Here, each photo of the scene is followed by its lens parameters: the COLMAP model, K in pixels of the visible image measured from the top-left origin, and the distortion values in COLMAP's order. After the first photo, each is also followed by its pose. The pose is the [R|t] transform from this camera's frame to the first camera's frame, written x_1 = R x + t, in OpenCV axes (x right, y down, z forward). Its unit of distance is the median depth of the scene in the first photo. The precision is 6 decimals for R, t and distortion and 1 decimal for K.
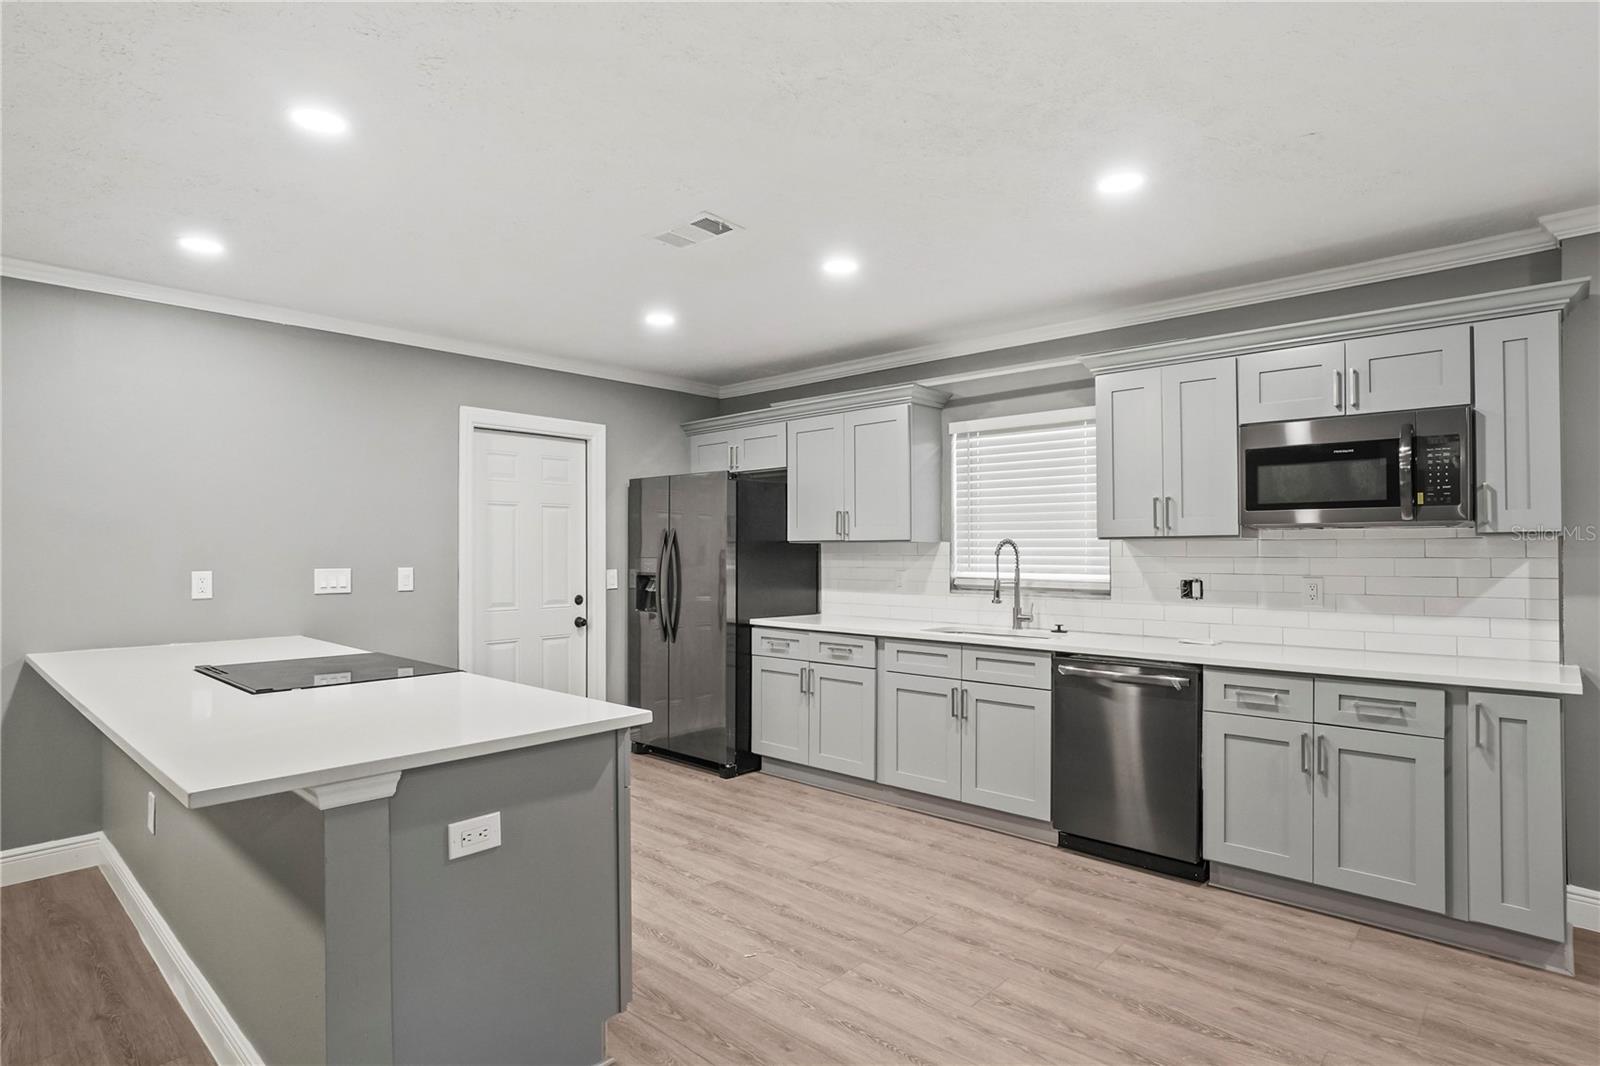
lens RADIAL K [[840.4, 0, 794.9], [0, 840.4, 542.0], [0, 0, 1]] dist [-0.036080, 0.019717]
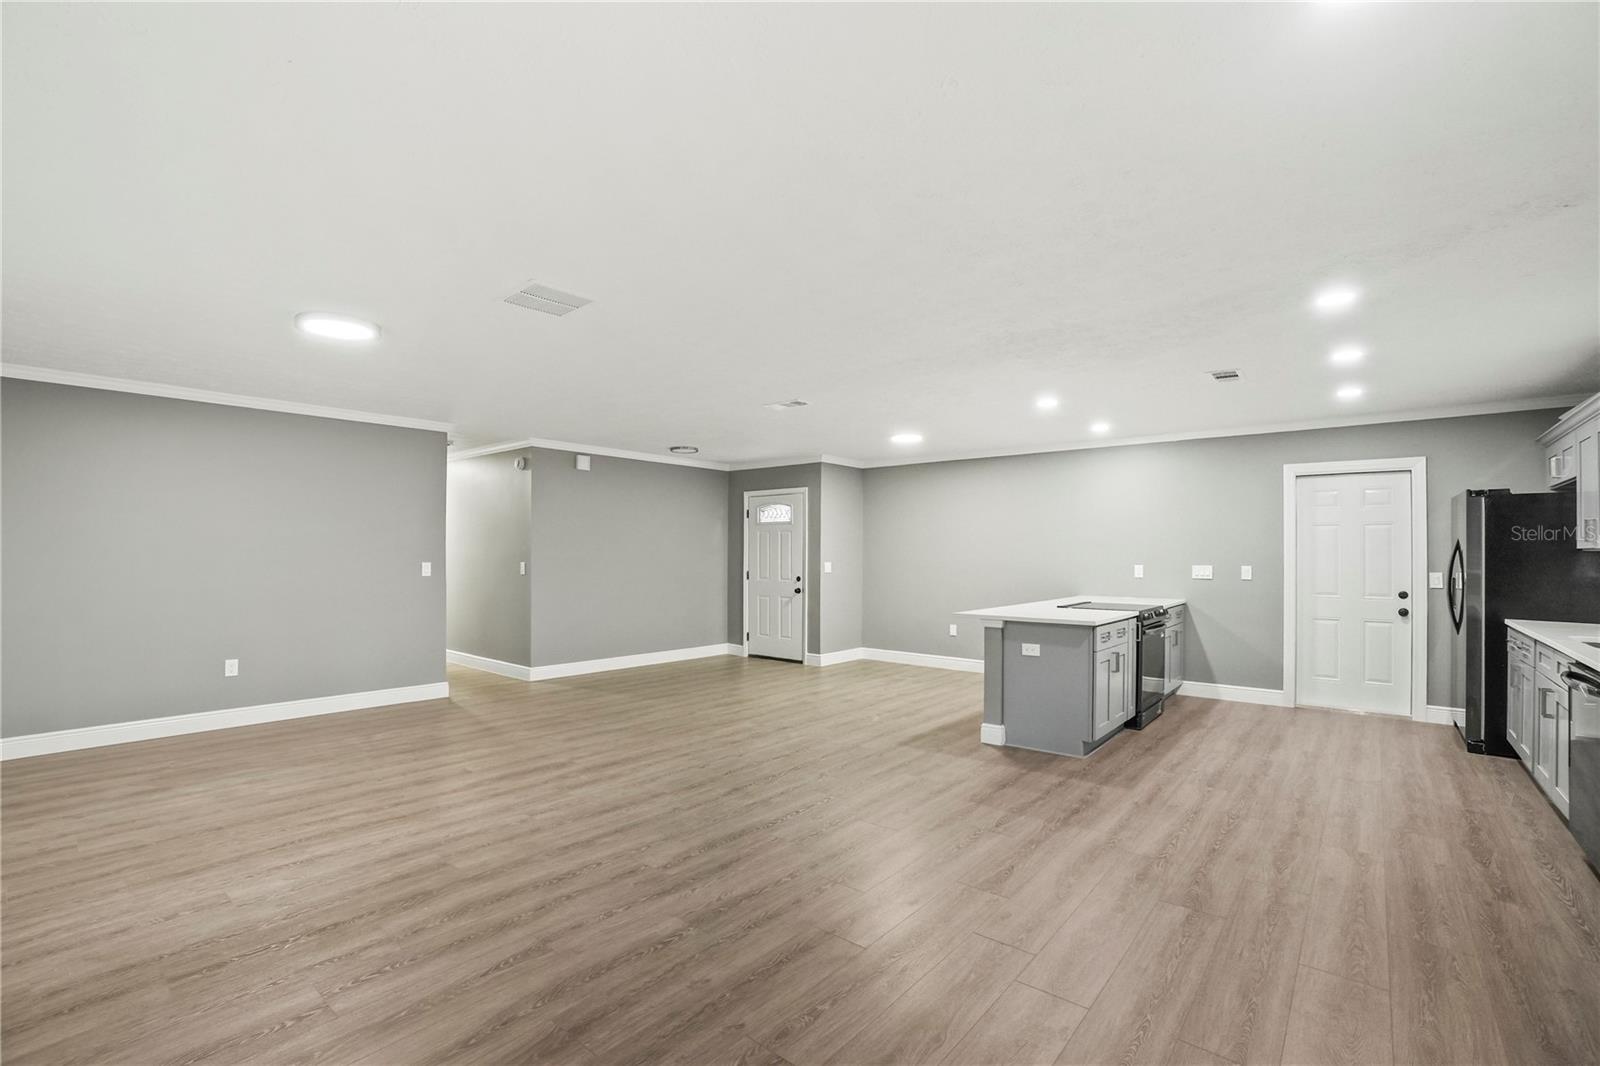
lens RADIAL K [[711.9, 0, 791.1], [0, 711.9, 548.2], [0, 0, 1]] dist [-0.064116, 0.025164]
pose [[0.046765, -0.004488, -0.998896, 0.959329], [0.003672, 0.999984, -0.004321, -0.003139], [0.998899, -0.003466, 0.046780, 0.008383]]
